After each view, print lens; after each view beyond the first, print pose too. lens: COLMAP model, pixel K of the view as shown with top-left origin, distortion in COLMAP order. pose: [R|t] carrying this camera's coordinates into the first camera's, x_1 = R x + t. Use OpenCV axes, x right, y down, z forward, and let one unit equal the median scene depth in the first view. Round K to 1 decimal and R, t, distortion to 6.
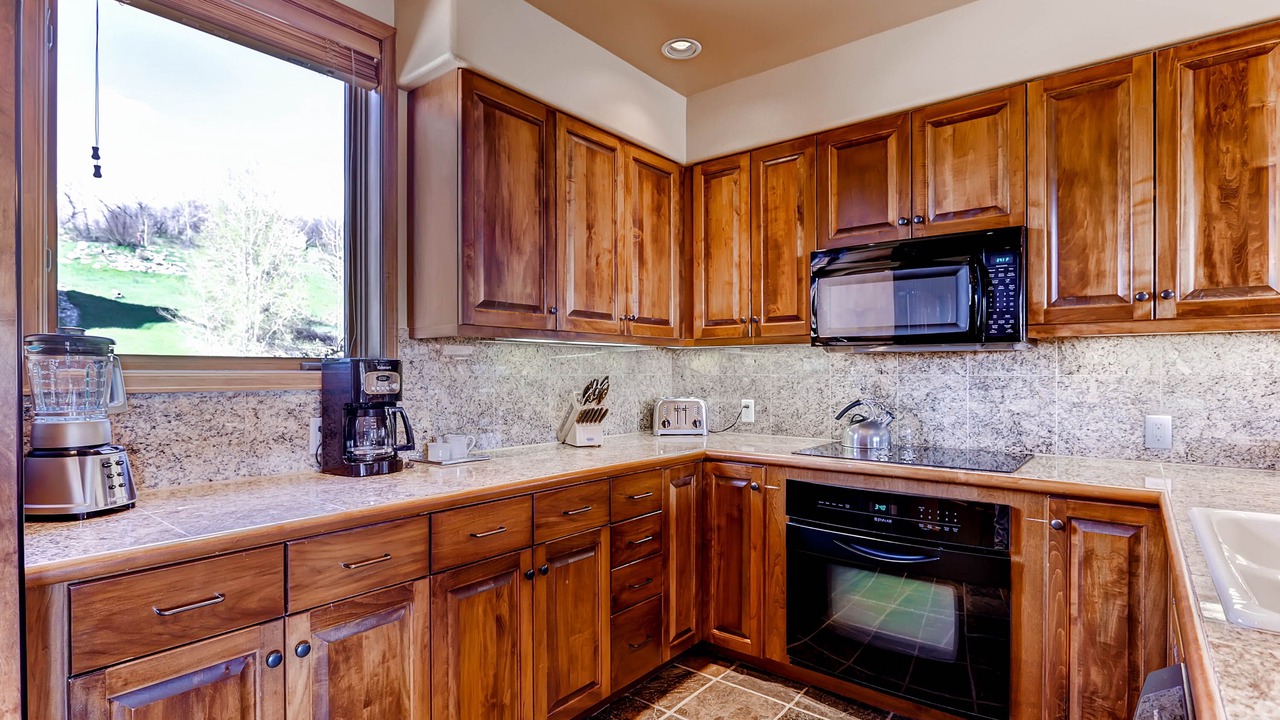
lens RADIAL K [[631.8, 0, 642.3], [0, 631.8, 369.9], [0, 0, 1]] dist [-0.004396, 0.000083]
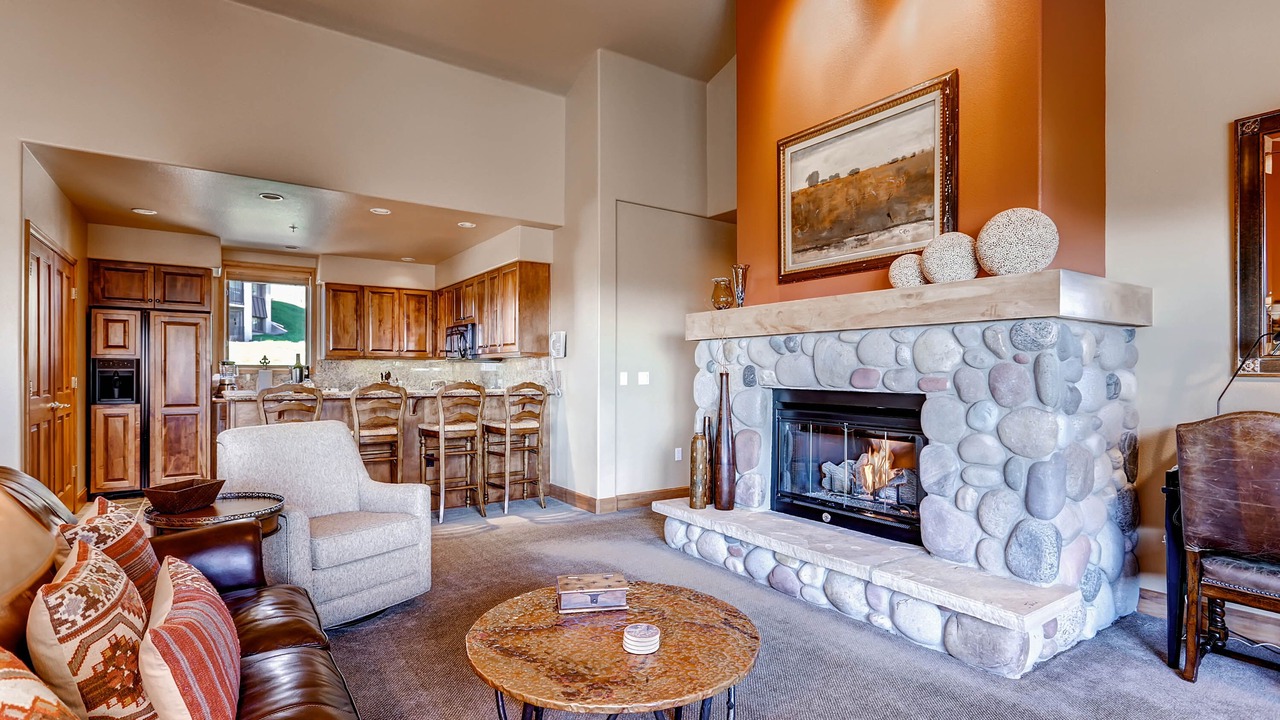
lens RADIAL K [[631.8, 0, 642.3], [0, 631.8, 369.9], [0, 0, 1]] dist [-0.004396, 0.000083]
pose [[0.956564, 0.000886, -0.291521, 2.242614], [-0.001782, 0.999994, -0.002808, 0.013108], [0.291517, 0.003205, 0.956560, -1.703327]]
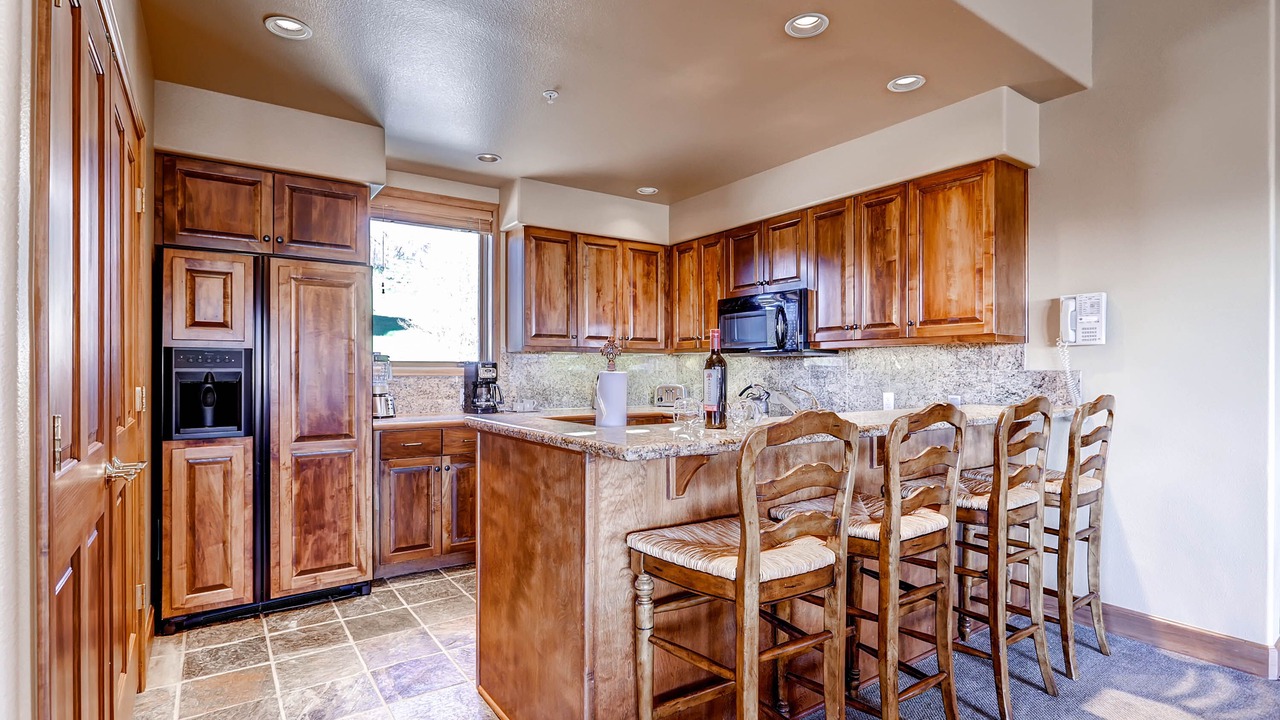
lens RADIAL K [[626.2, 0, 638.3], [0, 626.2, 366.2], [0, 0, 1]] dist [-0.005501, -0.000396]
pose [[0.957502, -0.001404, -0.288424, 0.637864], [-0.000004, 0.999988, -0.004881, 0.006975], [0.288427, 0.004674, 0.957490, -0.838387]]
